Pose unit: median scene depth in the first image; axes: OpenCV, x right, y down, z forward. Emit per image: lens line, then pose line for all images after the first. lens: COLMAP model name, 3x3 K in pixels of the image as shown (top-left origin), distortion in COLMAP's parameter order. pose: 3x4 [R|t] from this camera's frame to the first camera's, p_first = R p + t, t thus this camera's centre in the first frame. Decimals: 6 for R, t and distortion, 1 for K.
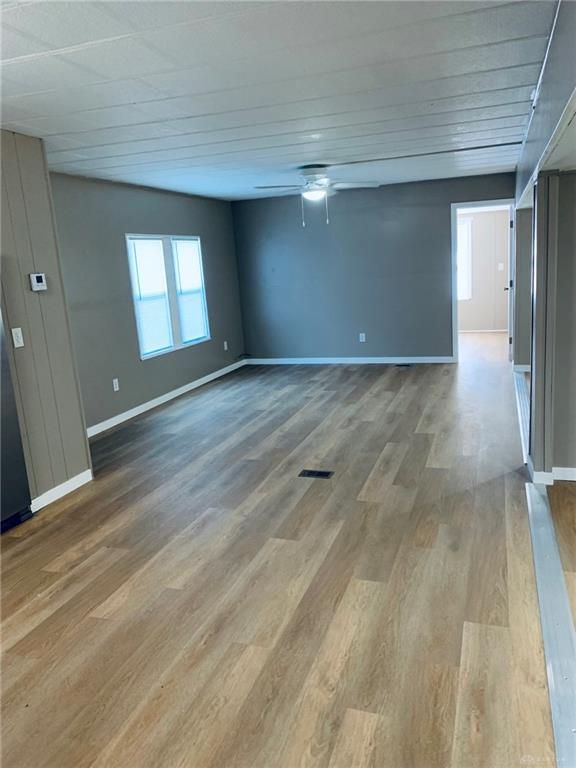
lens RADIAL K [[573.8, 0, 297.0], [0, 573.8, 389.0], [0, 0, 1]] dist [0.077730, -0.142185]
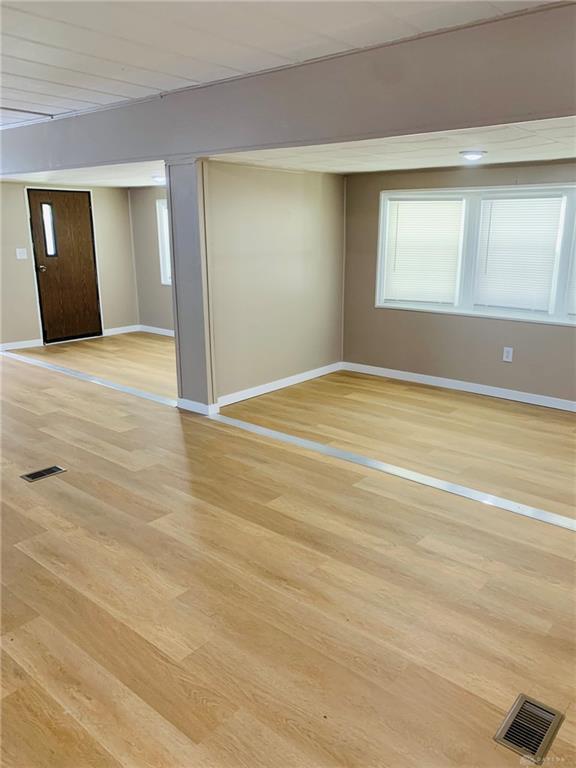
lens RADIAL K [[581.4, 0, 277.6], [0, 581.4, 383.4], [0, 0, 1]] dist [0.091537, -0.162343]
pose [[0.388318, -0.181009, 0.903573, -0.610374], [0.176422, 0.976985, 0.119896, -0.023571], [-0.904480, 0.112852, 0.411315, 0.337750]]
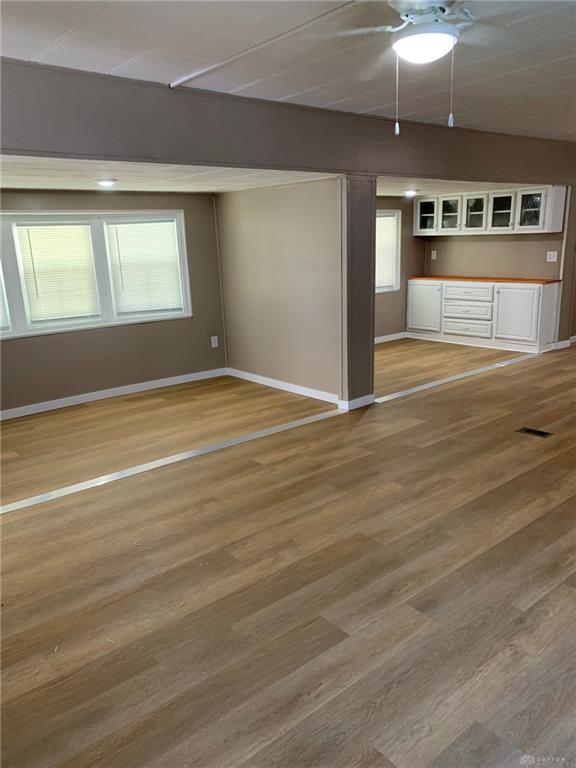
lens RADIAL K [[581.4, 0, 277.6], [0, 581.4, 383.4], [0, 0, 1]] dist [0.091537, -0.162343]
pose [[-0.835329, -0.047794, 0.547669, -0.165769], [0.198532, 0.902758, 0.381592, -0.454260], [-0.512651, 0.427484, -0.744611, 2.087872]]
